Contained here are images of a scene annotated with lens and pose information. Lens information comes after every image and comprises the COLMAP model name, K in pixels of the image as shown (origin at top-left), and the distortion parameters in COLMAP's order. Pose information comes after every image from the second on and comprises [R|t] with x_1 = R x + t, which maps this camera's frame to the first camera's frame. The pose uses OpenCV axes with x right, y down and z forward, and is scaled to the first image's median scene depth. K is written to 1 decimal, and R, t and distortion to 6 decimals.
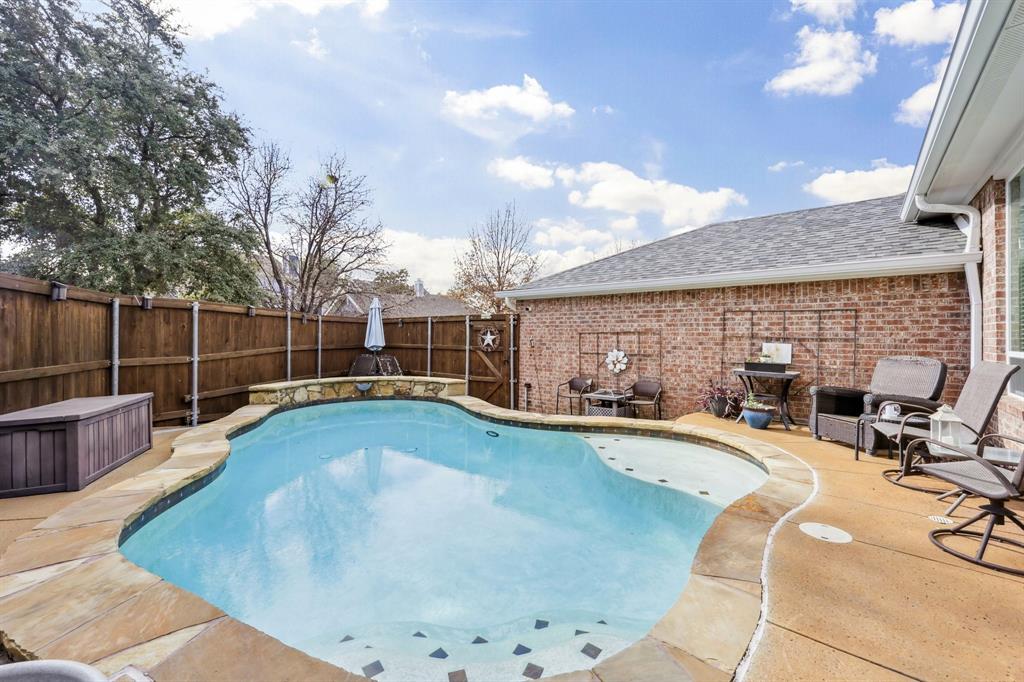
lens RADIAL K [[414.9, 0, 512.2], [0, 414.9, 337.7], [0, 0, 1]] dist [0.000253, 0.001215]
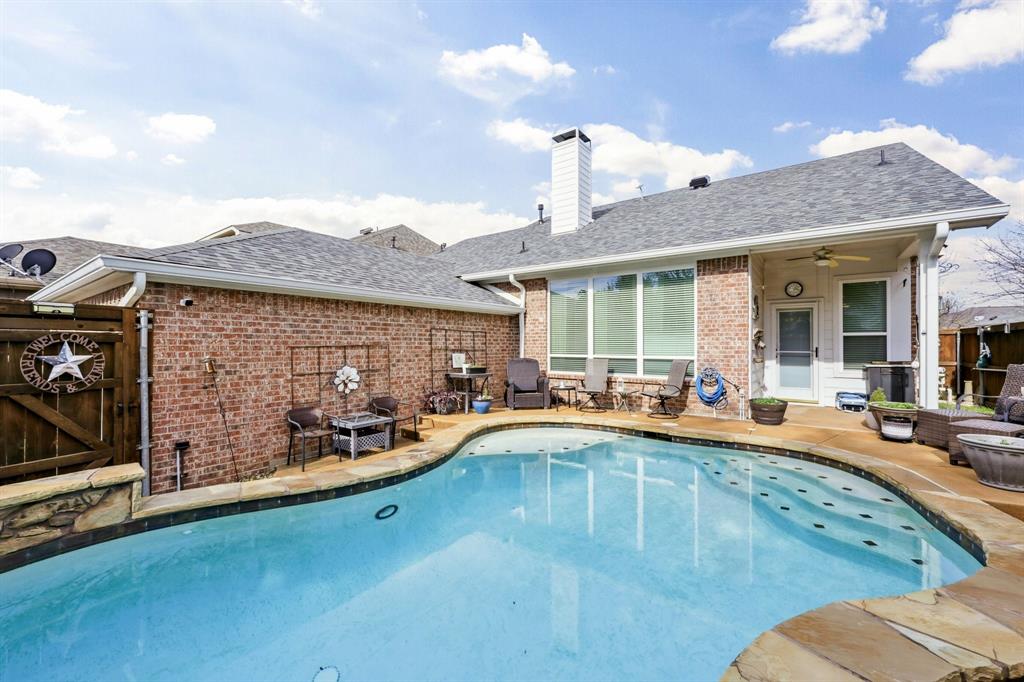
lens RADIAL K [[414.9, 0, 513.6], [0, 414.9, 343.3], [0, 0, 1]] dist [0.000253, 0.001215]
pose [[-0.059072, -0.001966, 0.998252, -0.621515], [0.004648, 0.999987, 0.002244, -0.019134], [-0.998243, 0.004773, -0.059062, 0.726500]]
